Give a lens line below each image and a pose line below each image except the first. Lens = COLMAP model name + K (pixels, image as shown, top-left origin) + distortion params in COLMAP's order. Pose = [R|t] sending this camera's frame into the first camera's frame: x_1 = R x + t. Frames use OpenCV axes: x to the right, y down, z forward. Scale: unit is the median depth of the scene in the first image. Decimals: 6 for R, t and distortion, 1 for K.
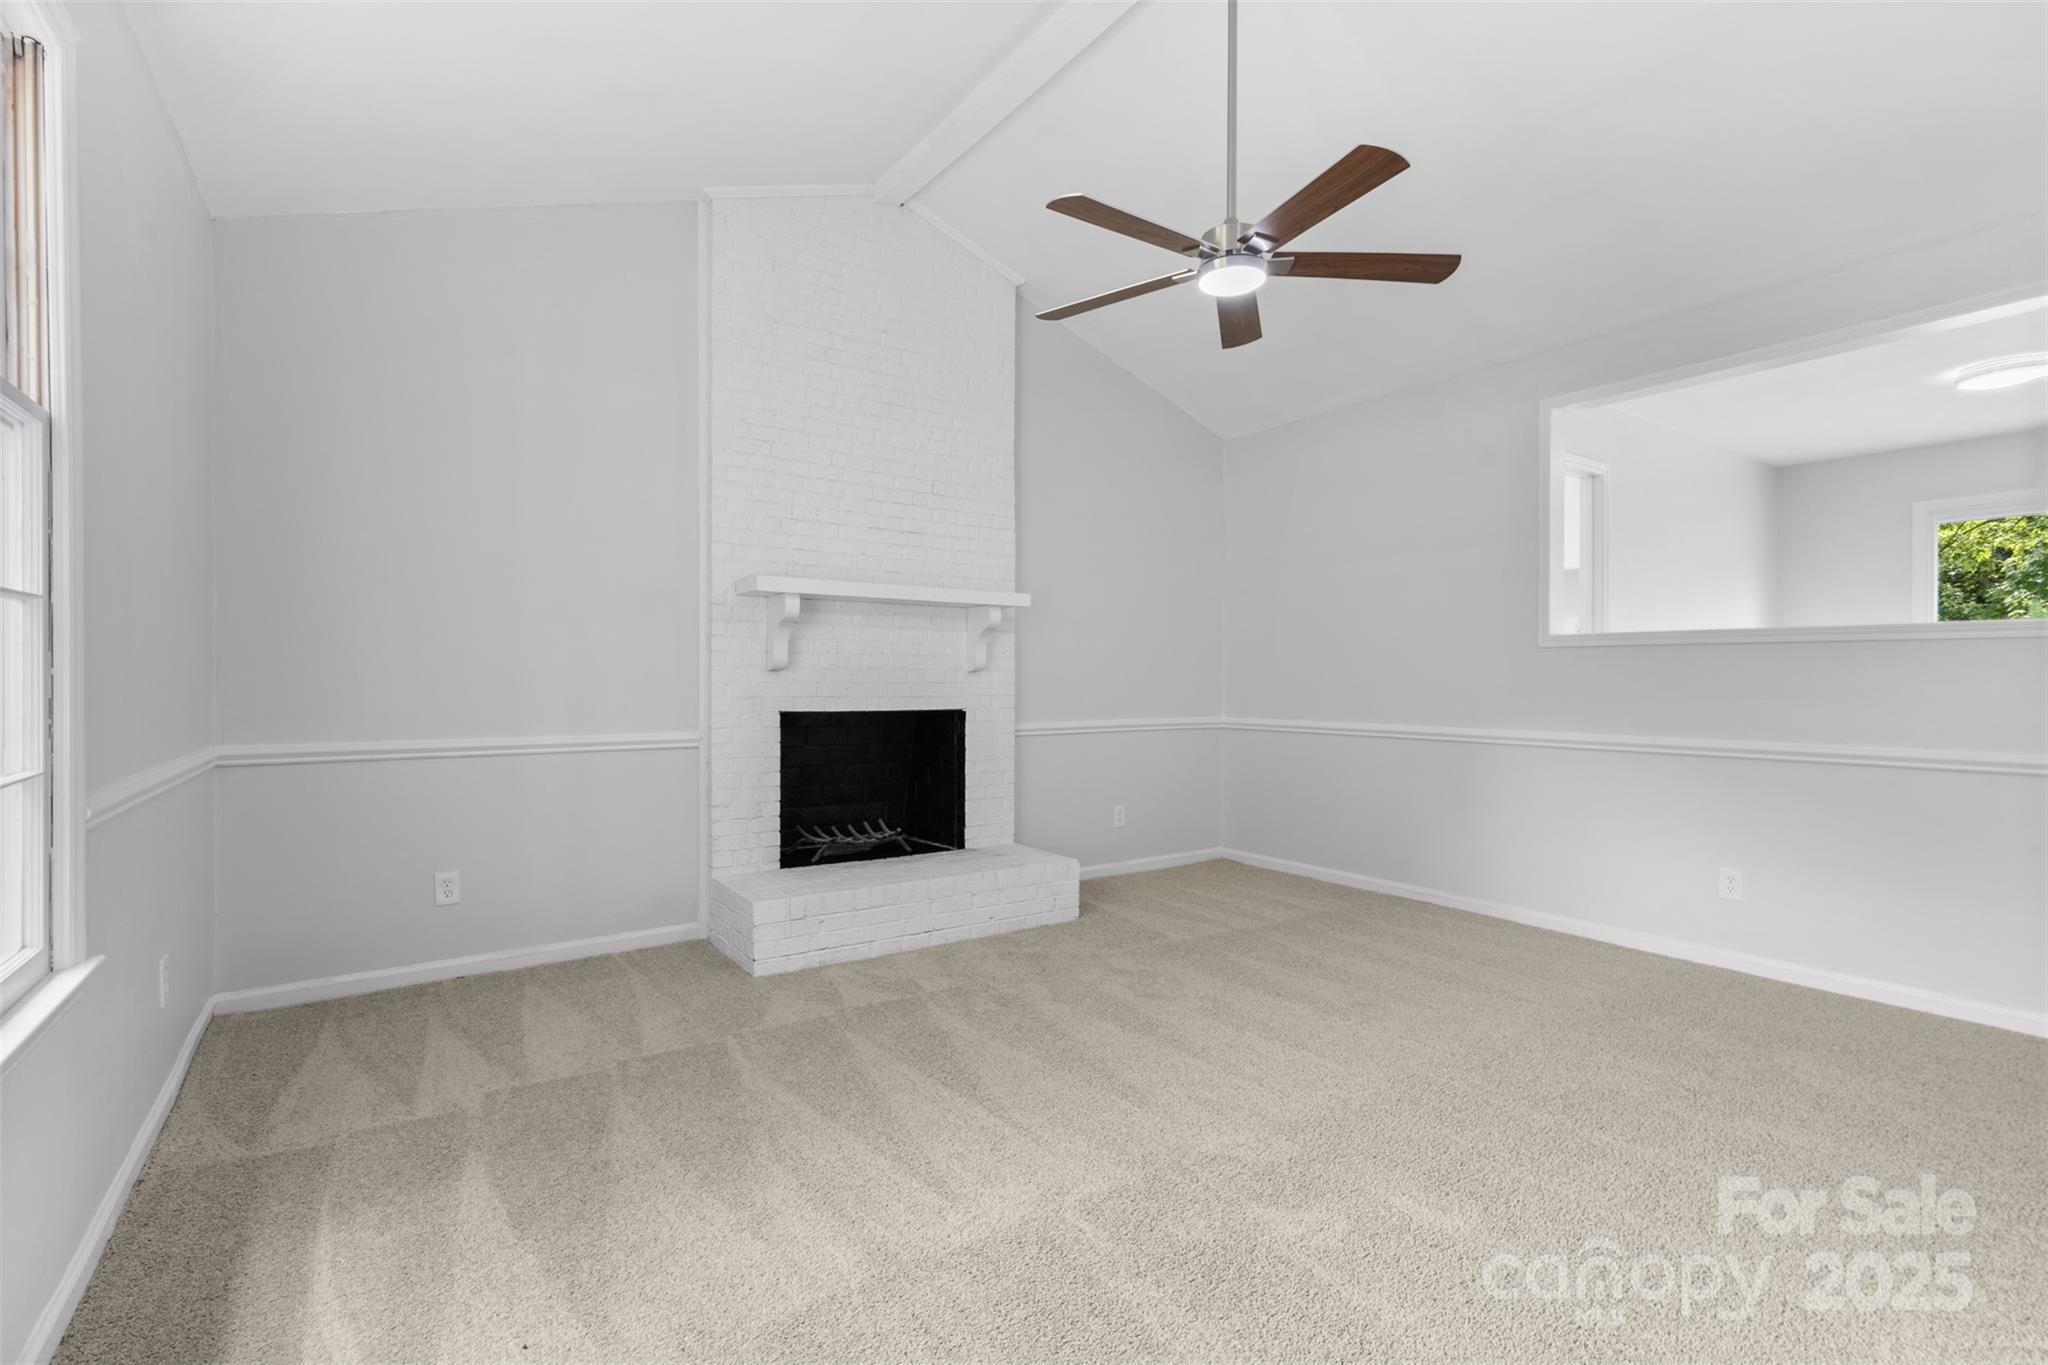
lens RADIAL K [[922.5, 0, 1034.2], [0, 922.5, 682.0], [0, 0, 1]] dist [0.010719, 0.000078]
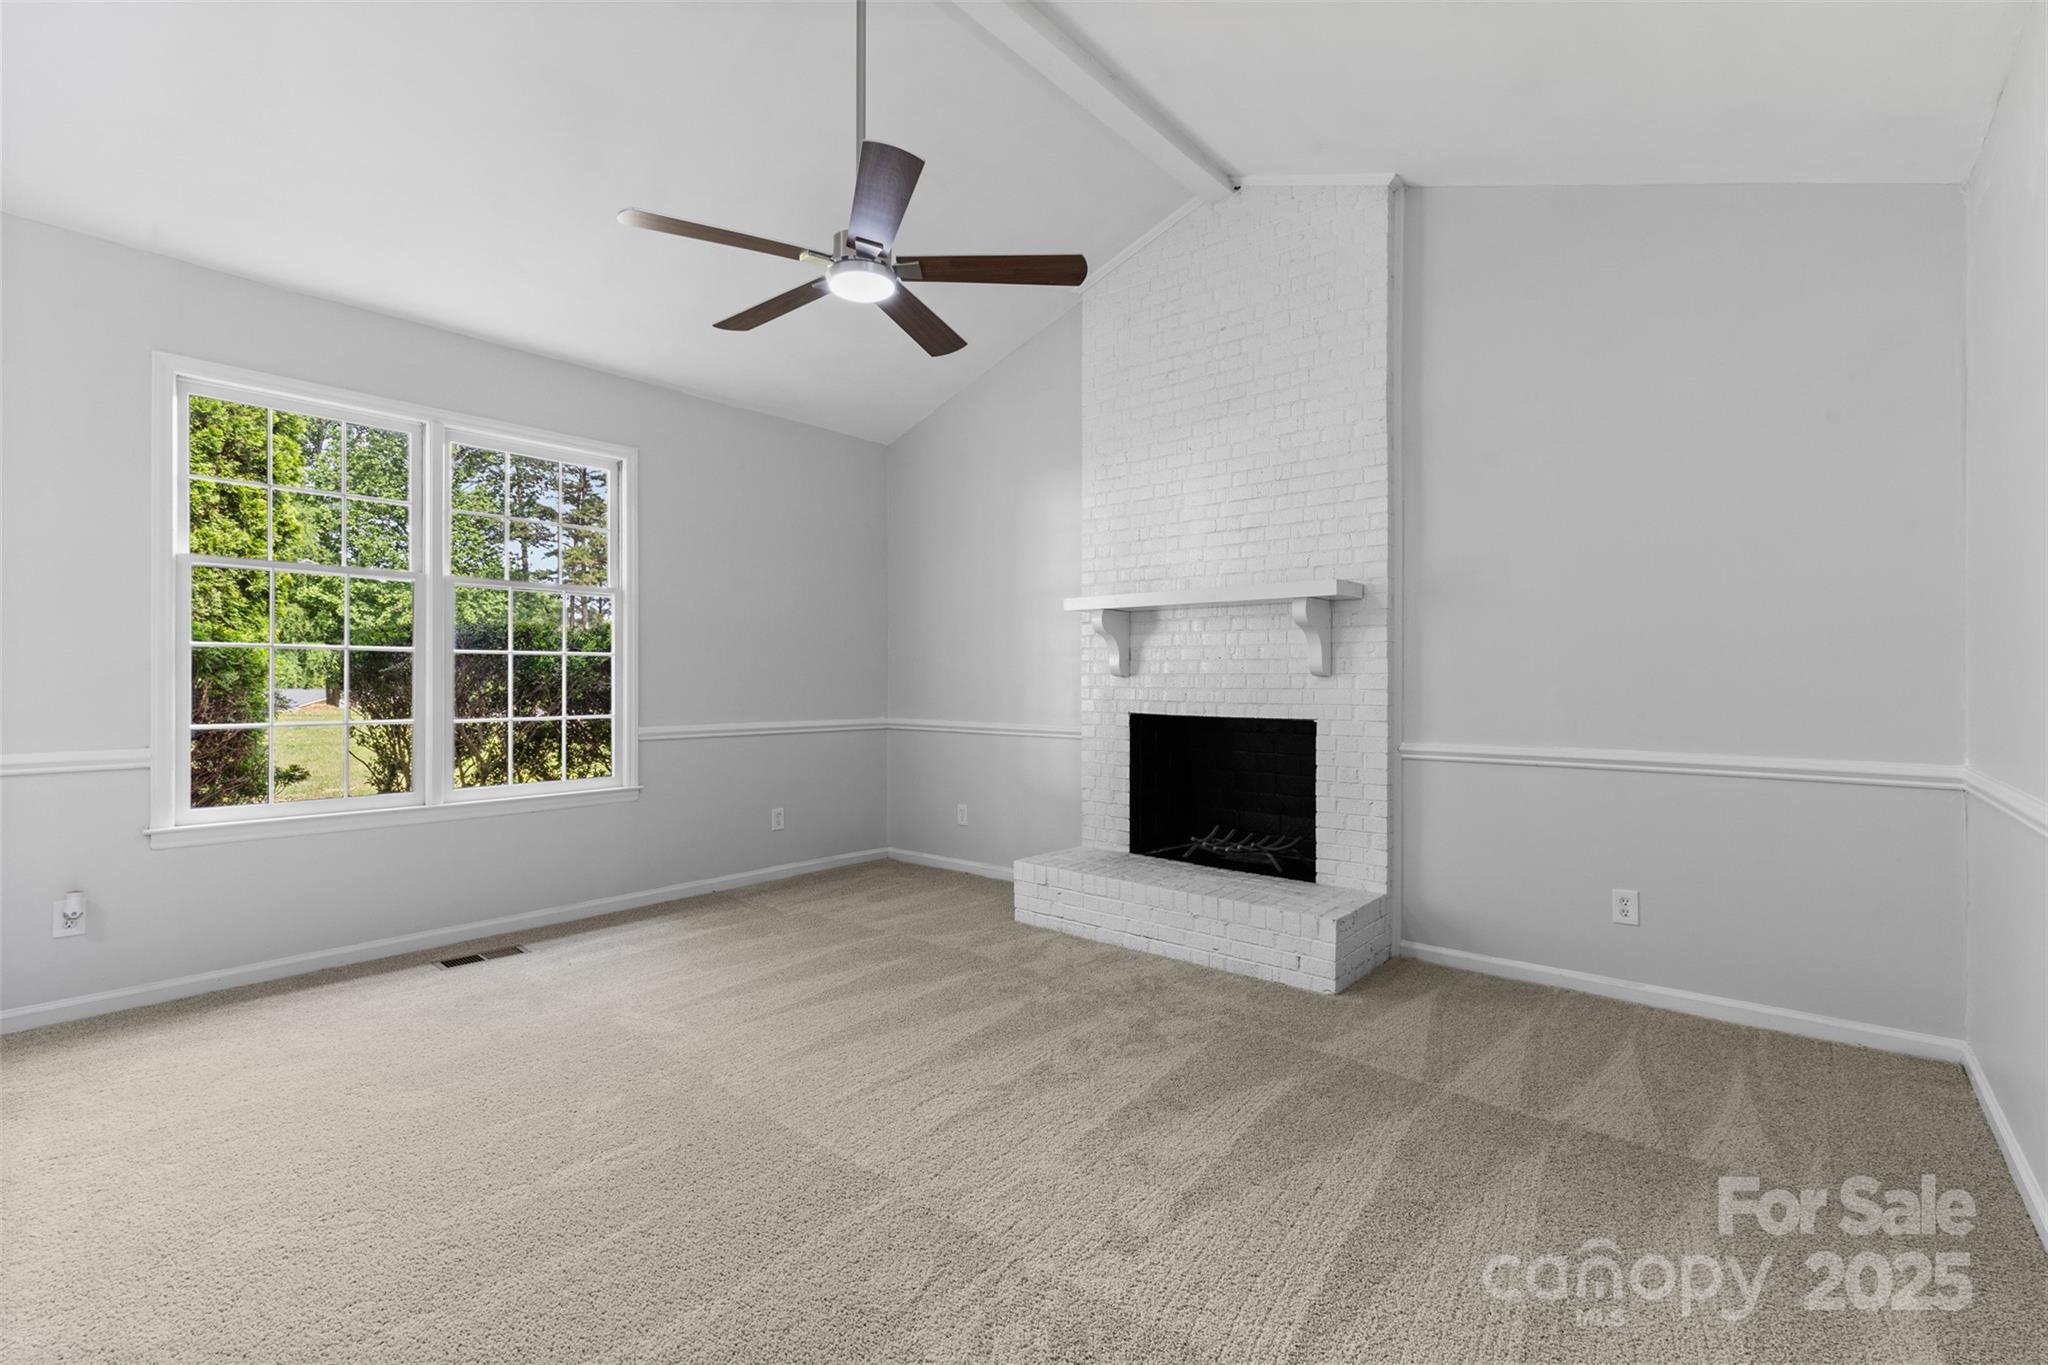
lens RADIAL K [[922.5, 0, 1024.4], [0, 922.5, 675.1], [0, 0, 1]] dist [0.010719, 0.000078]
pose [[0.247622, -0.015021, -0.968740, 0.778617], [-0.013256, 0.999734, -0.018890, 0.008799], [0.968766, 0.017519, 0.247357, 0.591877]]
